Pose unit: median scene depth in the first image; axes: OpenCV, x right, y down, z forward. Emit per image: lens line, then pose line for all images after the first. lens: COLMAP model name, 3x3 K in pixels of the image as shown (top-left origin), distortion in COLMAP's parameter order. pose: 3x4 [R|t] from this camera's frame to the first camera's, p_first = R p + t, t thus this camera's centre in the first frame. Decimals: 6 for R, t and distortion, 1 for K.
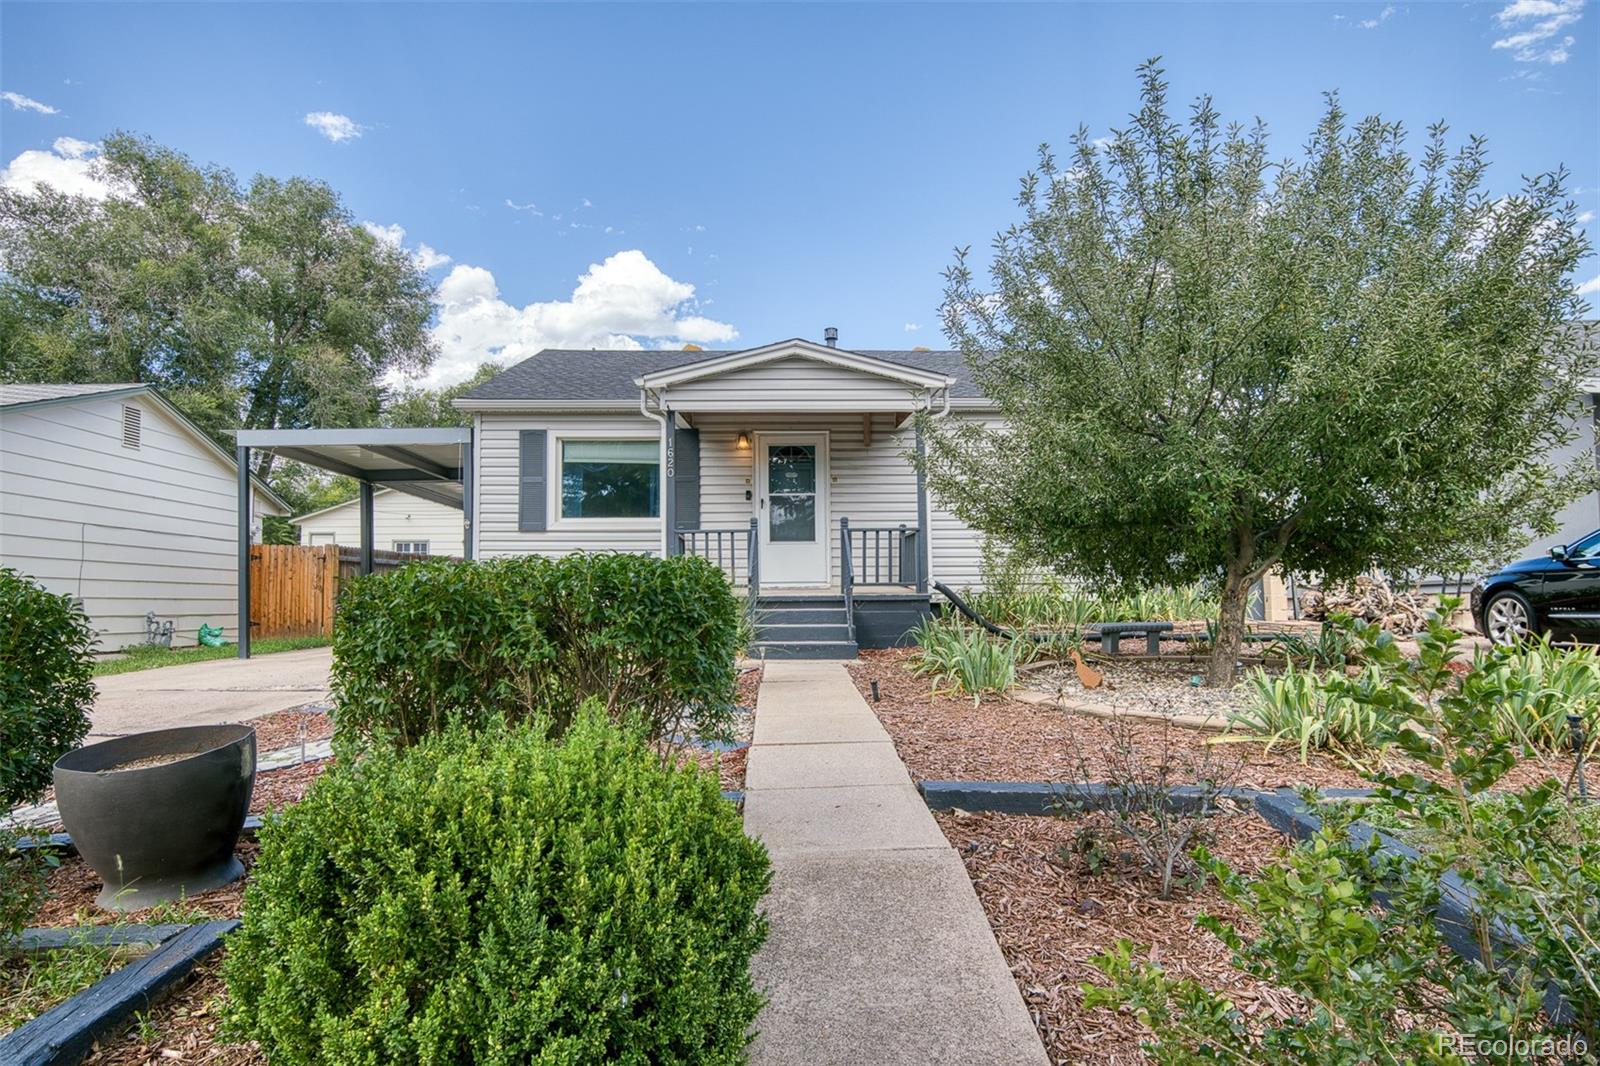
lens RADIAL K [[974.7, 0, 790.9], [0, 974.7, 548.7], [0, 0, 1]] dist [0.004108, -0.003031]
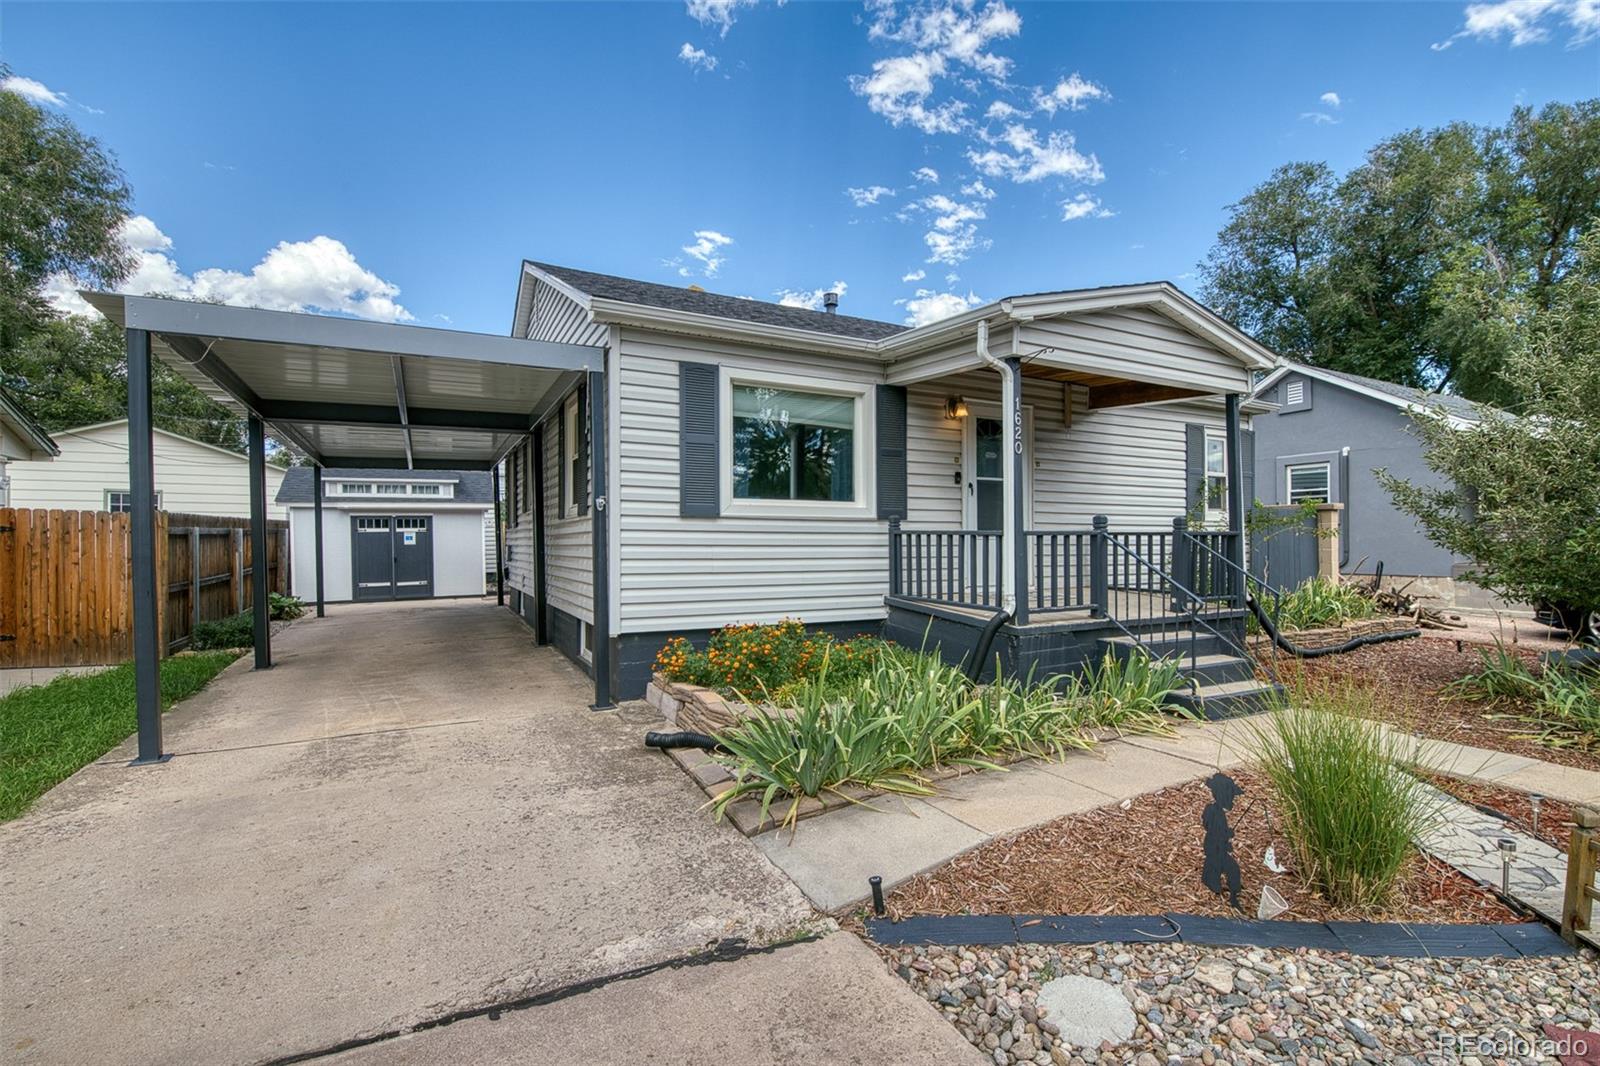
lens RADIAL K [[731.7, 0, 810.6], [0, 731.7, 539.7], [0, 0, 1]] dist [-0.012857, -0.003468]
pose [[0.889022, 0.007441, 0.457804, -0.423248], [-0.029204, 0.998753, 0.040480, -0.024589], [-0.456932, -0.049357, 0.888131, 0.517499]]
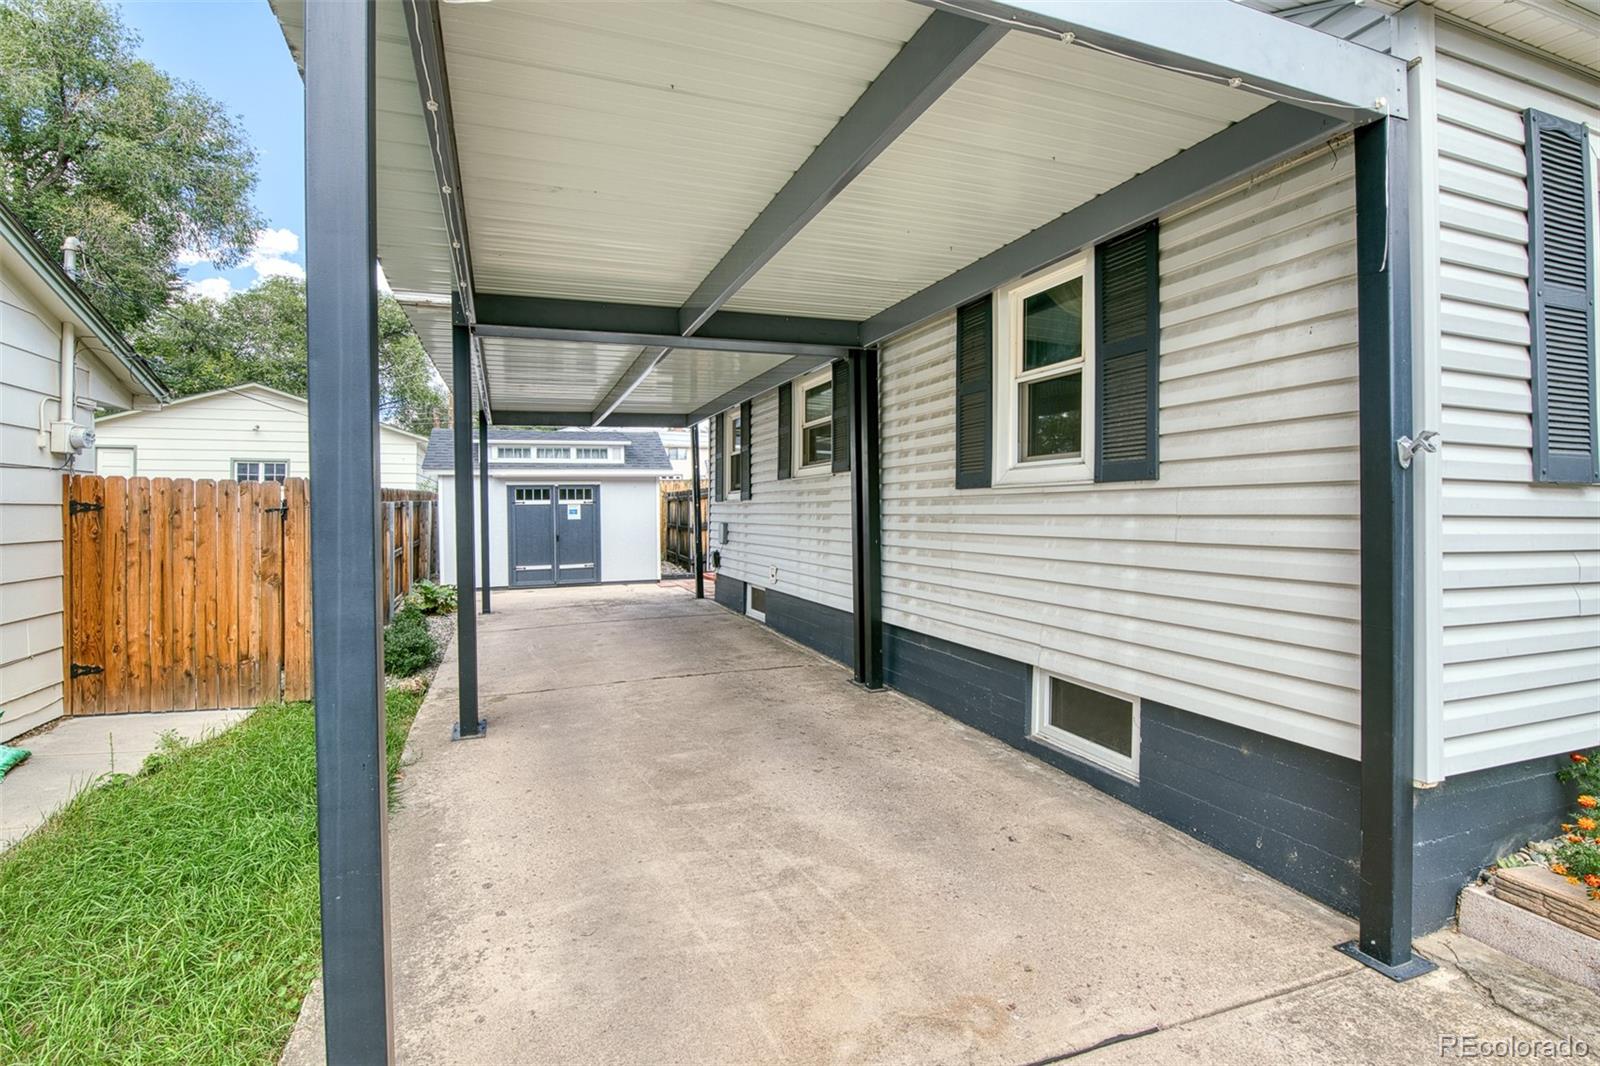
lens RADIAL K [[731.7, 0, 830.7], [0, 731.7, 504.9], [0, 0, 1]] dist [-0.012857, -0.003468]
pose [[0.924575, 0.006597, 0.380943, -0.522784], [-0.023315, 0.998956, 0.039286, -0.015896], [-0.380286, -0.045204, 0.923764, 0.844351]]
